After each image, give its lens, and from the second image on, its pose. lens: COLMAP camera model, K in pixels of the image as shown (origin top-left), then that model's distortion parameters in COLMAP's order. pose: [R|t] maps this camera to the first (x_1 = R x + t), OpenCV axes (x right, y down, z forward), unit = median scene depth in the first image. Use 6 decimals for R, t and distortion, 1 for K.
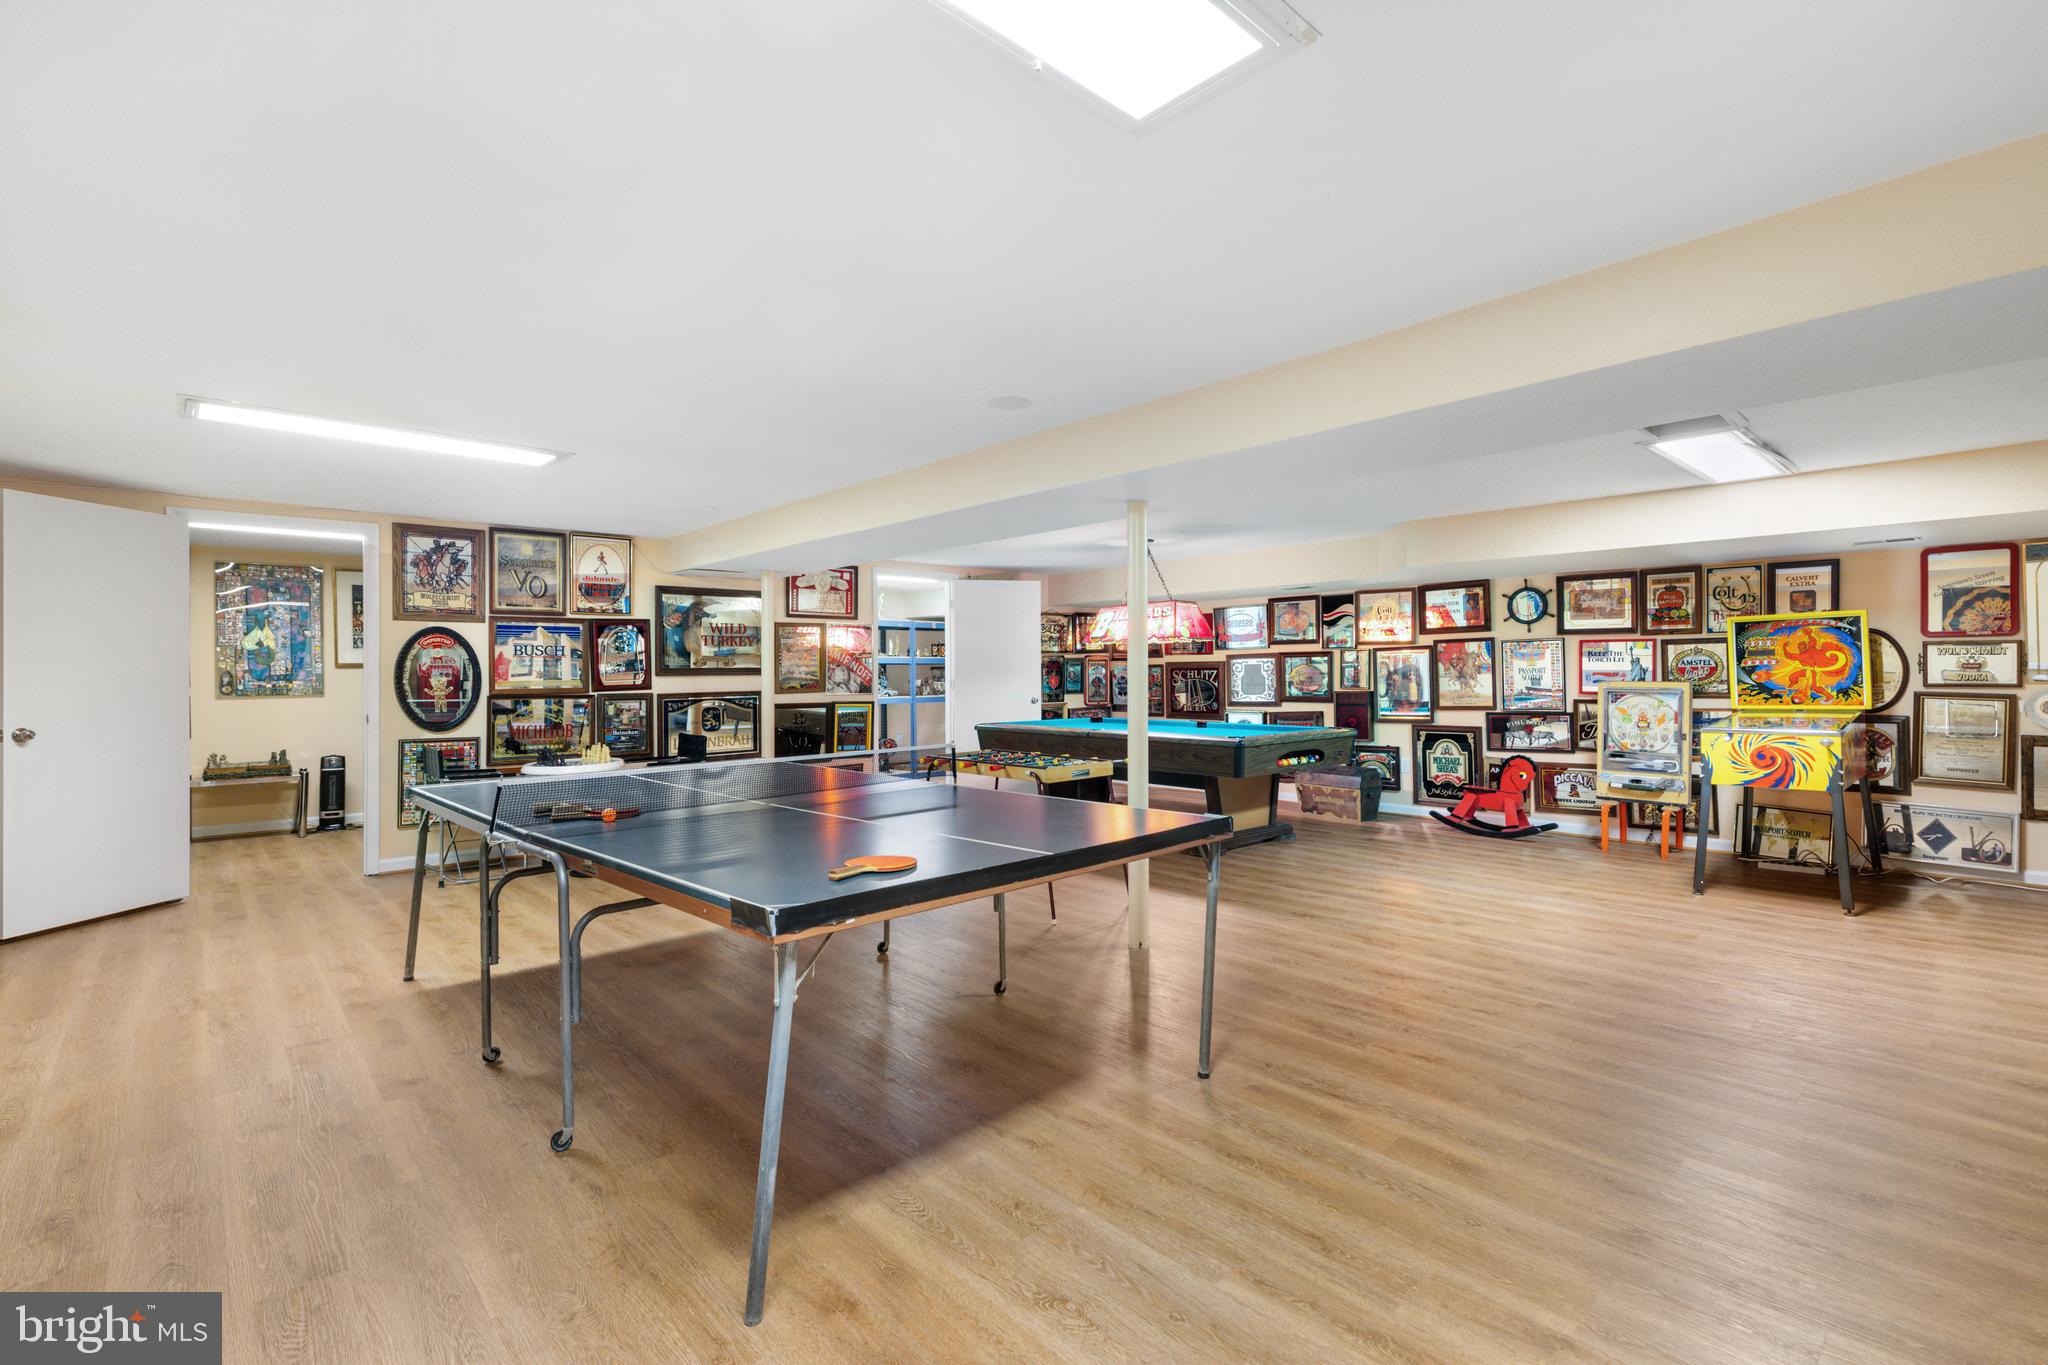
lens RADIAL K [[924.7, 0, 1026.9], [0, 924.7, 680.1], [0, 0, 1]] dist [0.005683, -0.000949]
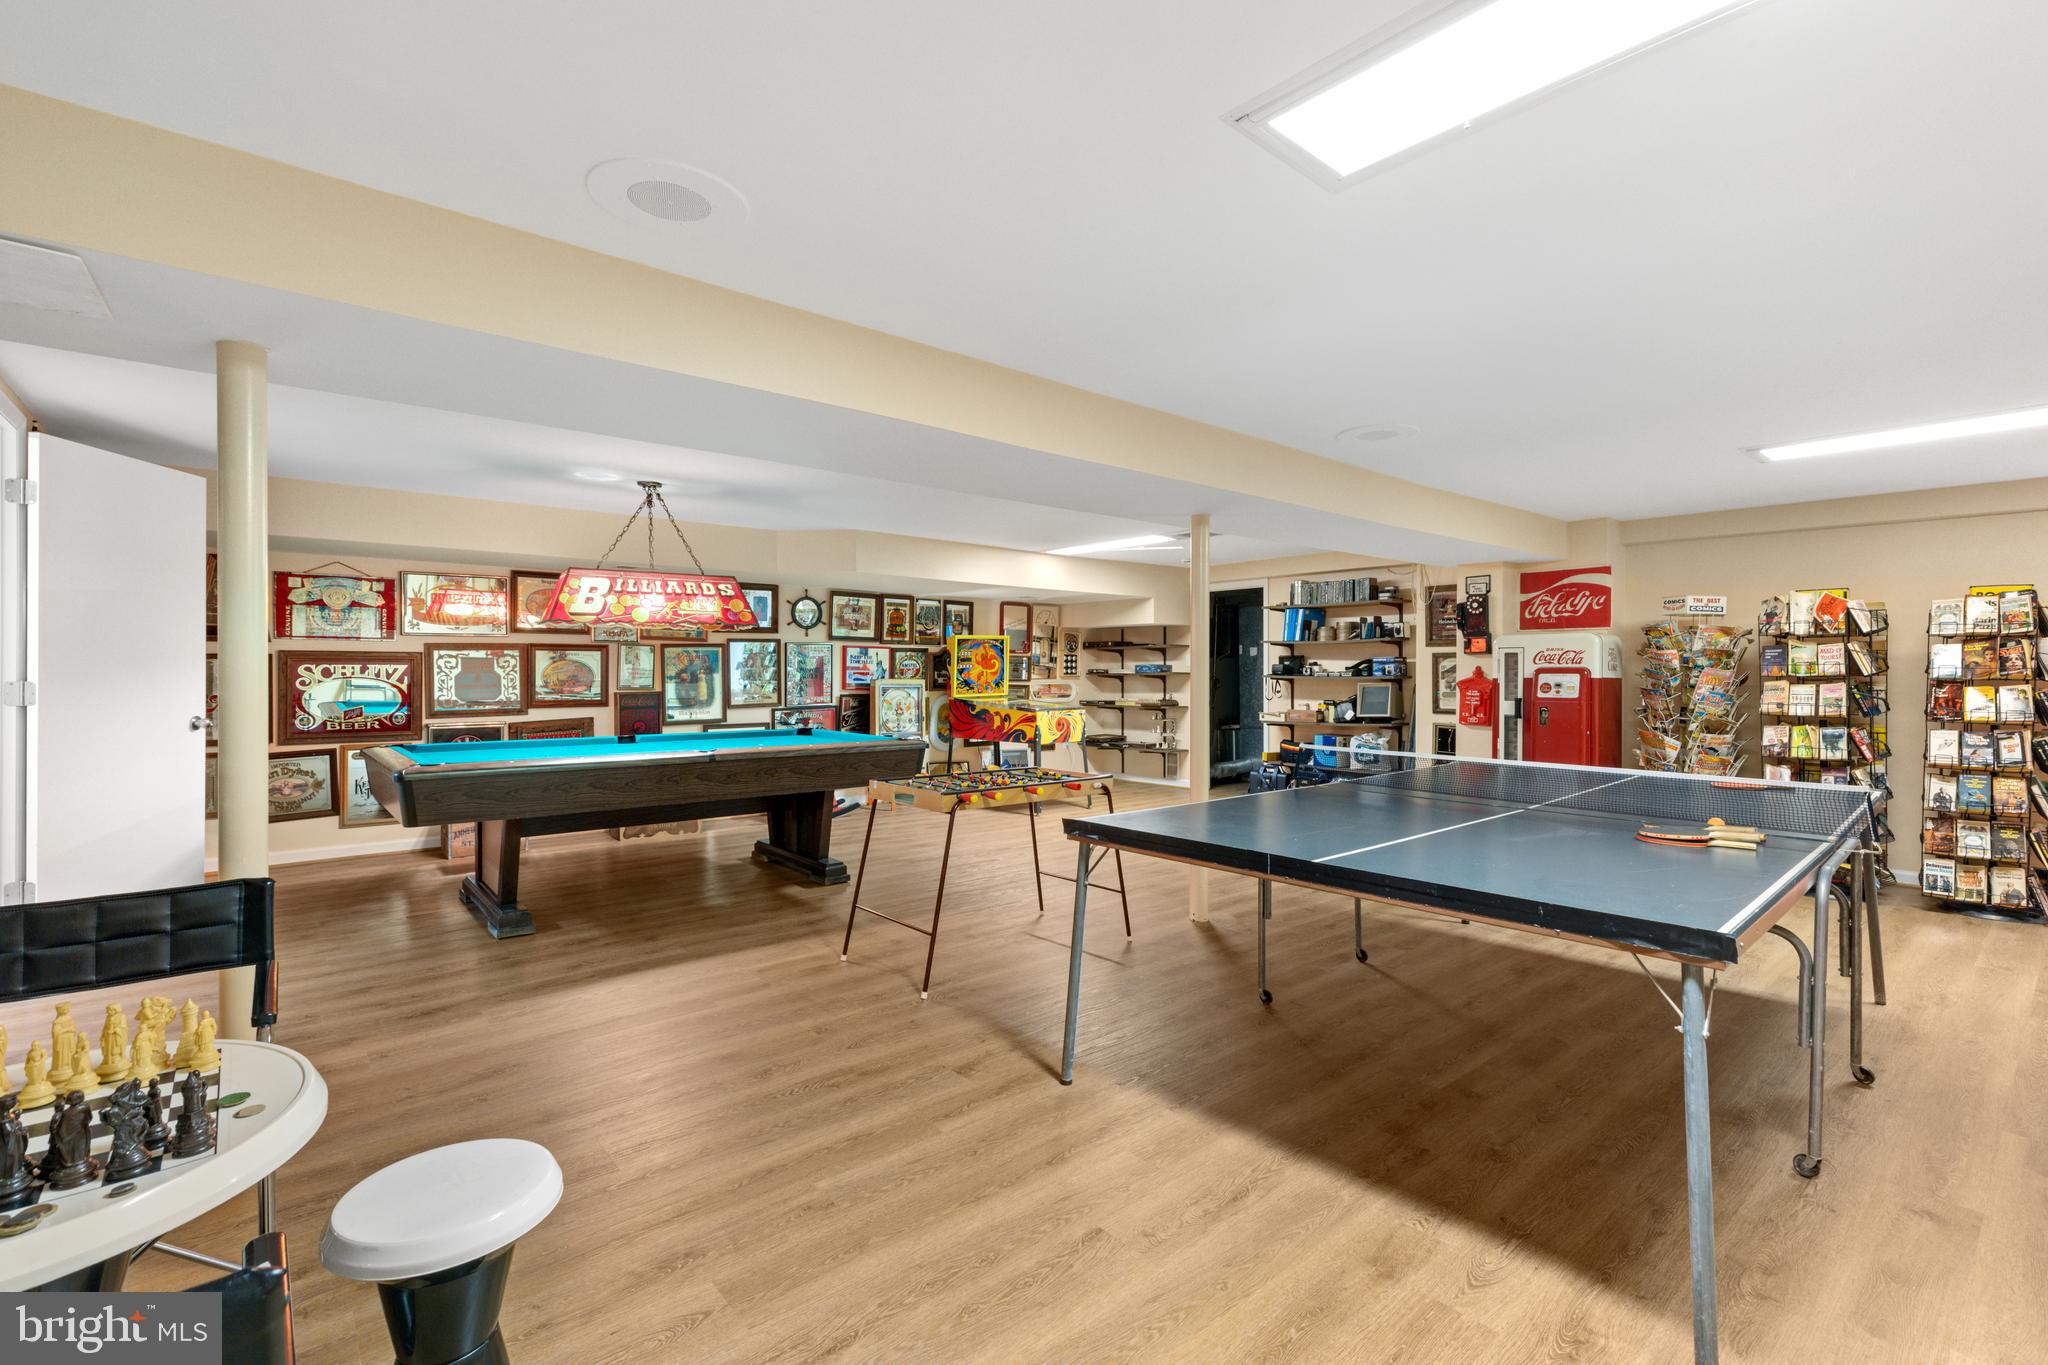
lens RADIAL K [[924.7, 0, 1028.0], [0, 924.7, 679.0], [0, 0, 1]] dist [0.005683, -0.000949]
pose [[0.033979, -0.003323, 0.999417, -0.622063], [0.003526, 0.999989, 0.003205, -0.002168], [-0.999416, 0.003415, 0.033991, 0.734991]]
